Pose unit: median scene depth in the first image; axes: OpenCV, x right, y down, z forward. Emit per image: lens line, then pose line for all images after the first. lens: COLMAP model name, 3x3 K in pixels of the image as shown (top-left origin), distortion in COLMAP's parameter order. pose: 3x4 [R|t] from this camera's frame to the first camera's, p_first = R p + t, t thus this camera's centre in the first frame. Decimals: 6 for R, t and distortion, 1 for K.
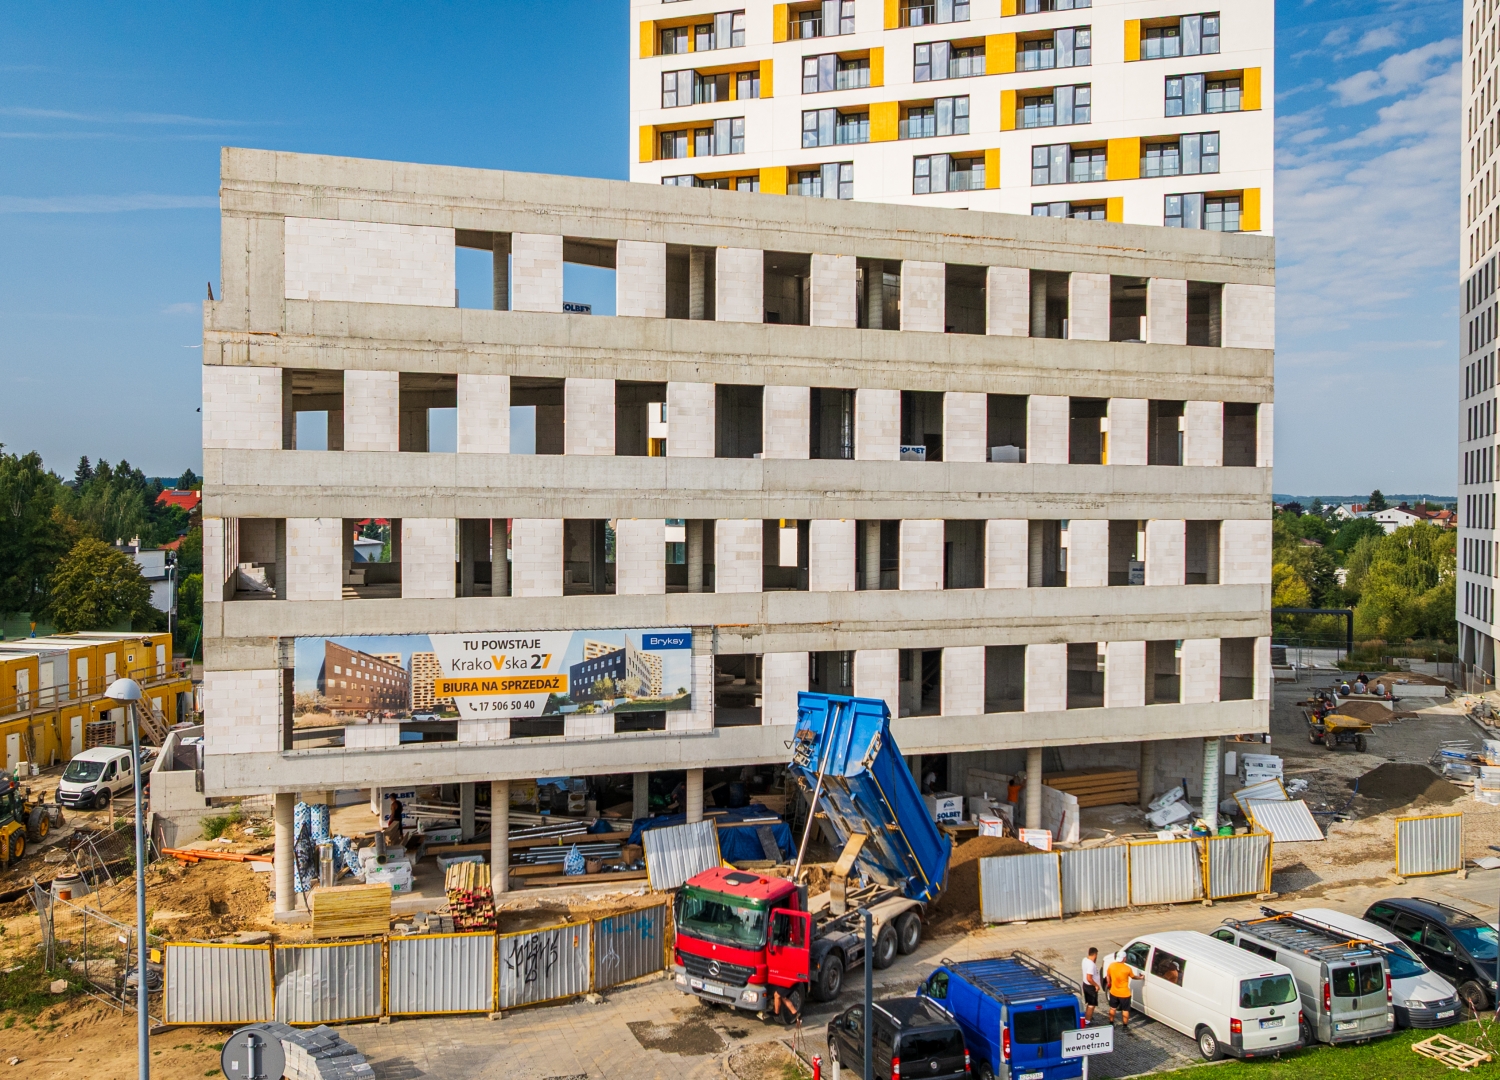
lens RADIAL K [[1358.6, 0, 745.6], [0, 1358.6, 534.2], [0, 0, 1]] dist [-0.027626, 0.000000]
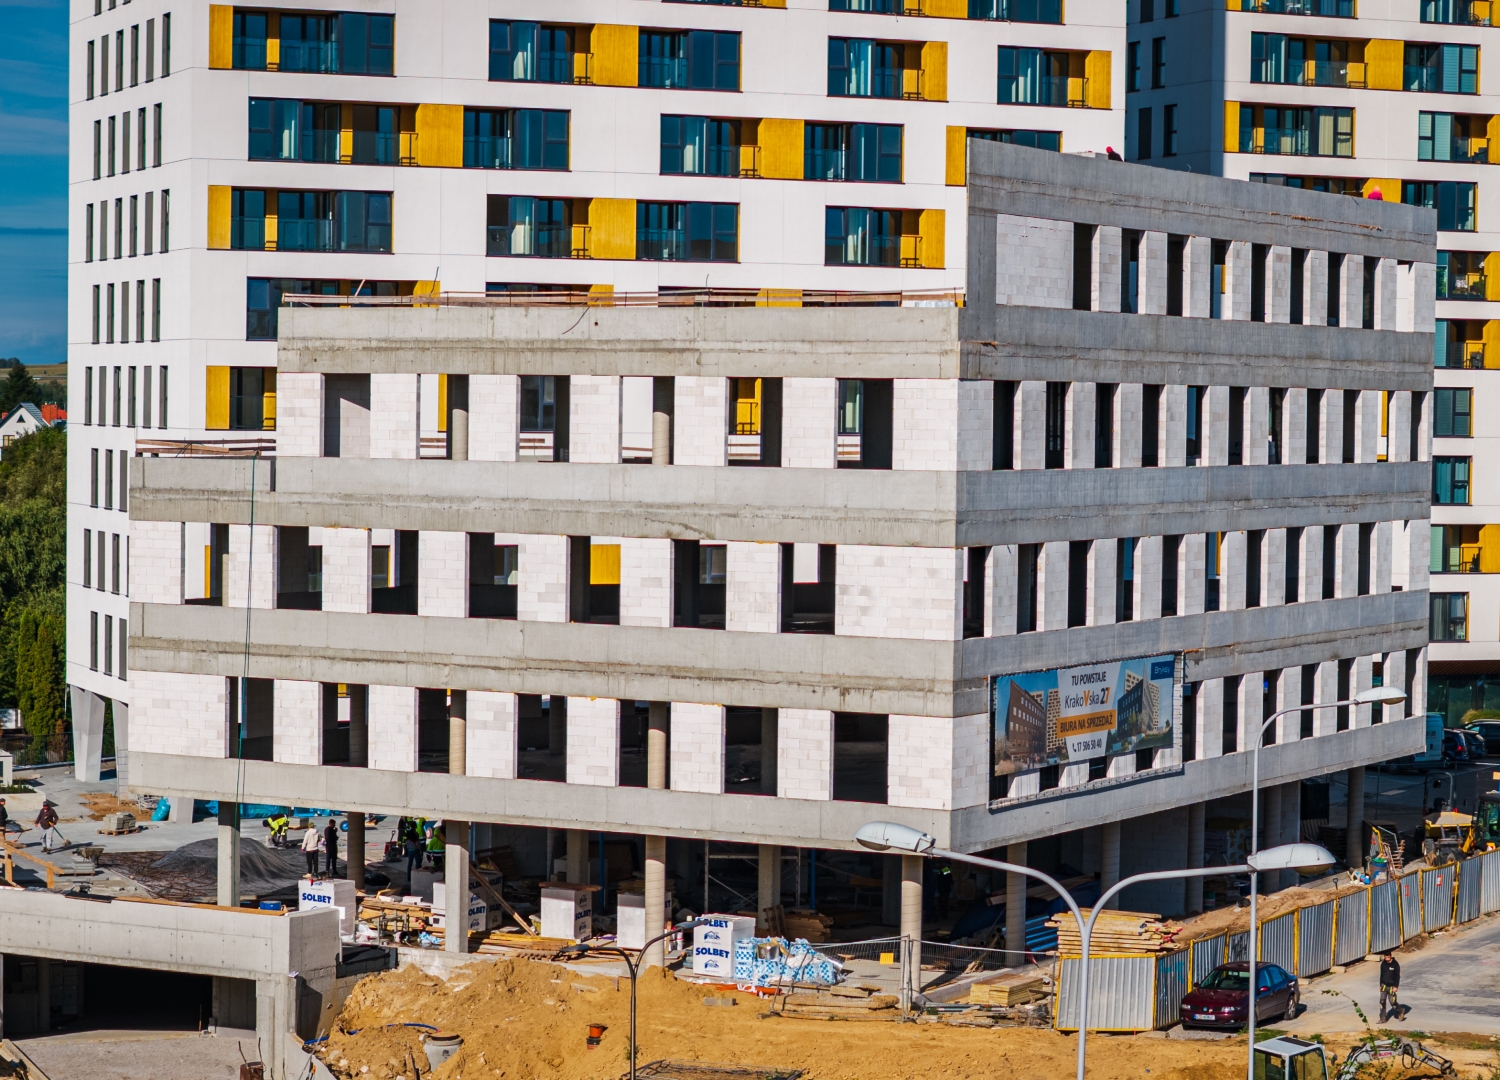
lens RADIAL K [[3887.1, 0, 746.1], [0, 3887.1, 555.5], [0, 0, 1]] dist [-0.158982, 0.000000]
pose [[0.741293, -0.022325, 0.670810, -1.990892], [0.003586, 0.999564, 0.029303, -0.073888], [-0.671172, -0.019316, 0.741050, -0.730126]]
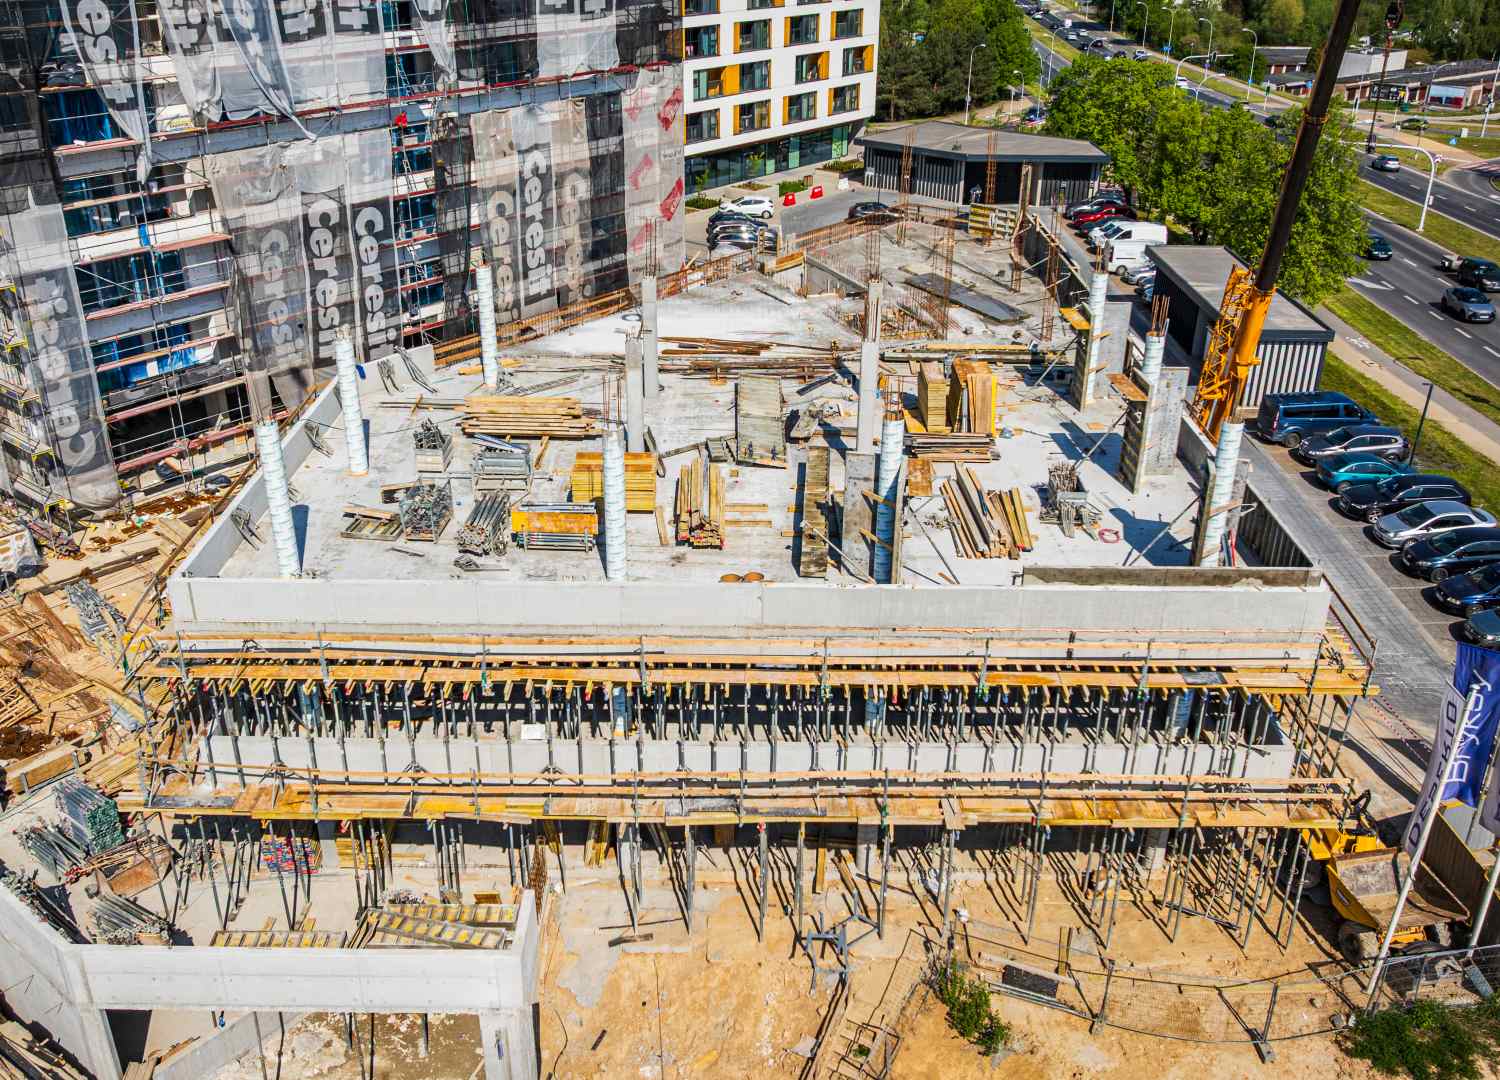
lens RADIAL K [[1358.6, 0, 757.2], [0, 1358.6, 536.4], [0, 0, 1]] dist [-0.027626, 0.000000]
pose [[0.314714, -0.416311, 0.853018, -1.053721], [0.007211, 0.899706, 0.436437, -0.296915], [-0.949159, -0.131202, 0.286152, 0.976372]]
